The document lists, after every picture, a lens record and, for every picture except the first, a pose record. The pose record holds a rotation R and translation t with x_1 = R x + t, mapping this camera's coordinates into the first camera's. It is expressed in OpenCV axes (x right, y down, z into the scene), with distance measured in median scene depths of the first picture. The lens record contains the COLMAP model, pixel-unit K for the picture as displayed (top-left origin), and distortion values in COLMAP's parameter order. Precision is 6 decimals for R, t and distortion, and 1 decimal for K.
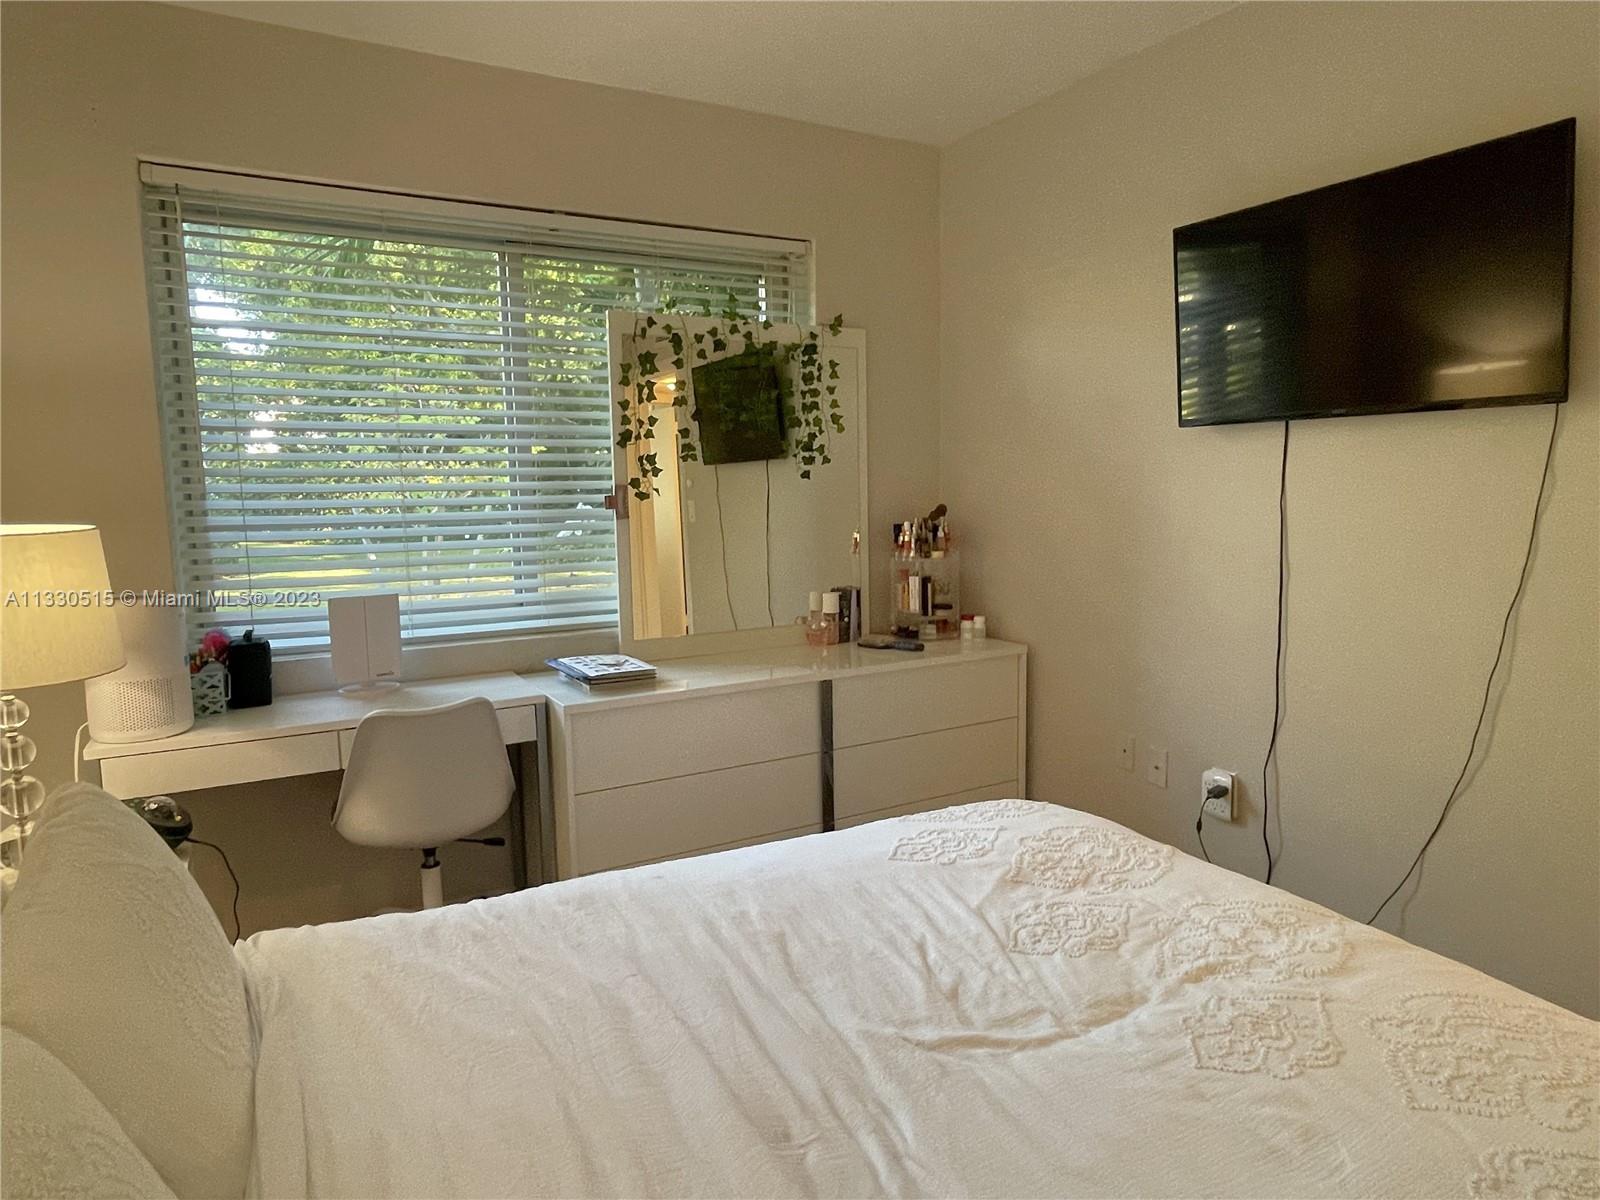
lens RADIAL K [[974.4, 0, 807.6], [0, 974.4, 596.9], [0, 0, 1]] dist [-0.001832, -0.000545]
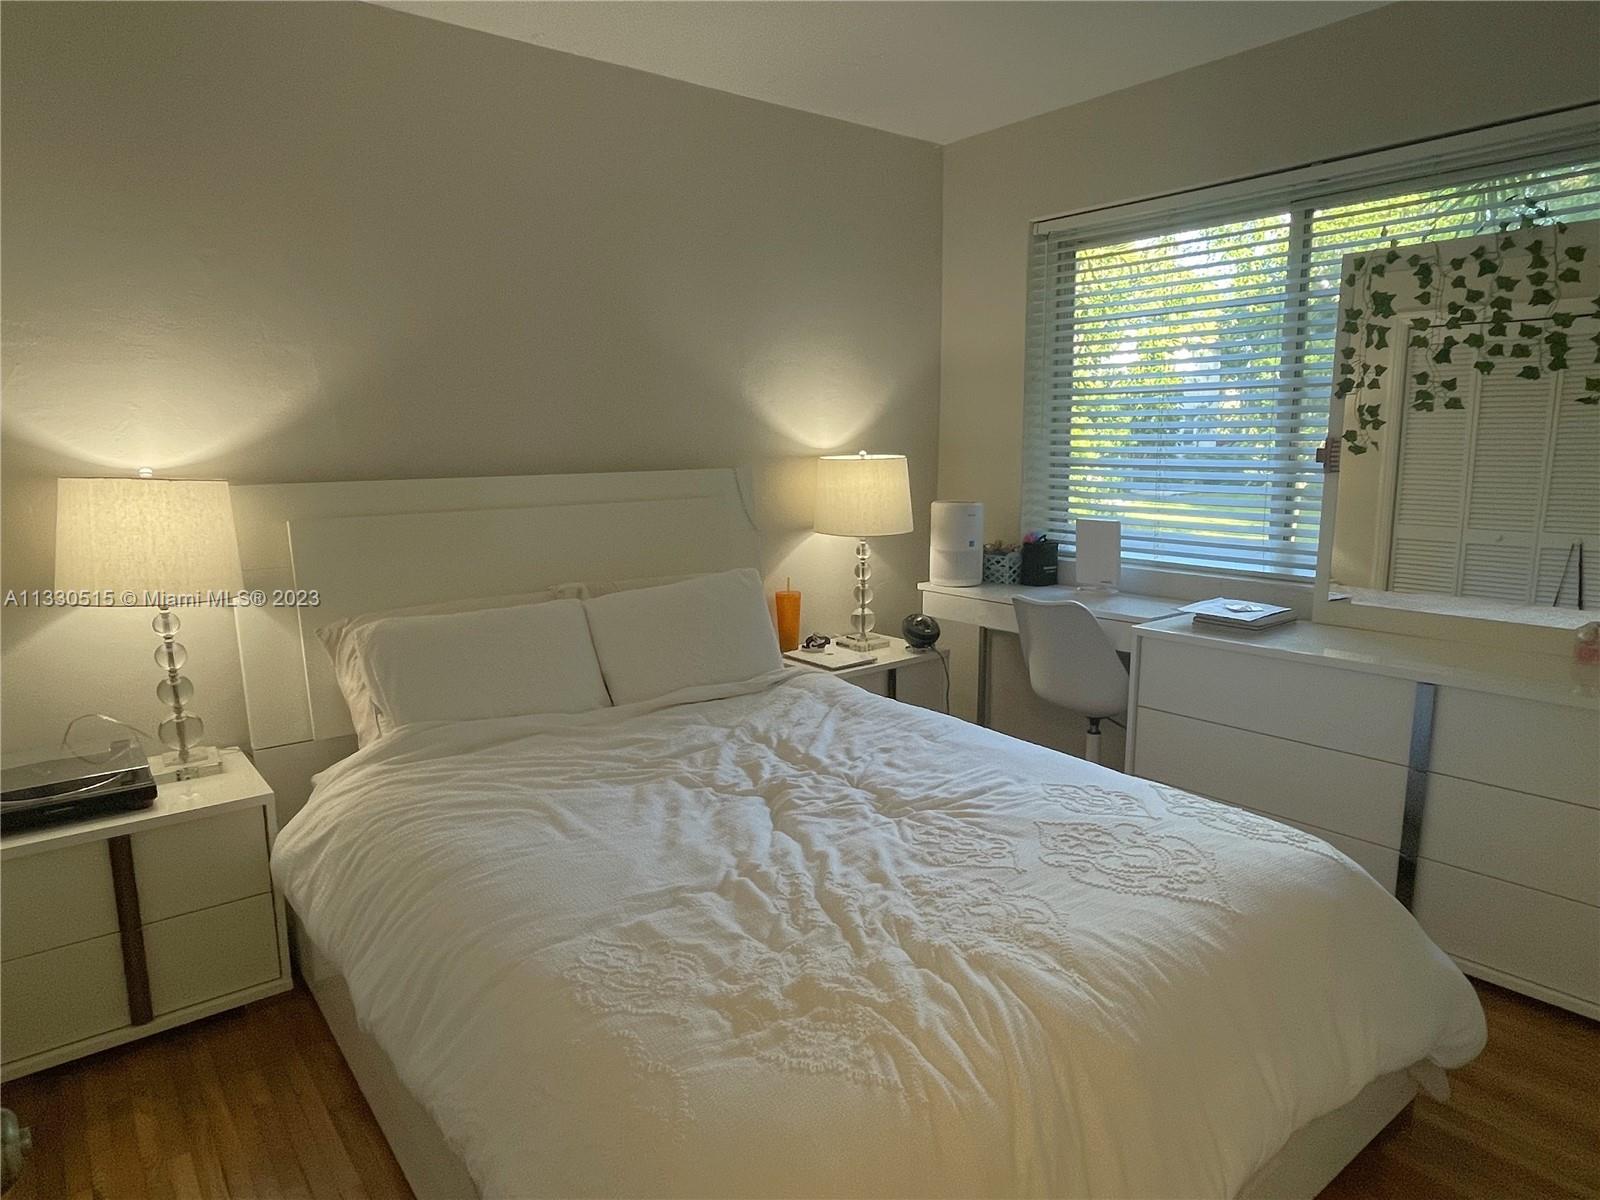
lens RADIAL K [[974.4, 0, 809.4], [0, 974.4, 601.6], [0, 0, 1]] dist [-0.001832, -0.000545]
pose [[0.170875, 0.176639, -0.969330, 0.682616], [-0.110109, 0.981060, 0.159366, -0.052545], [0.979121, 0.079500, 0.187089, 0.326790]]
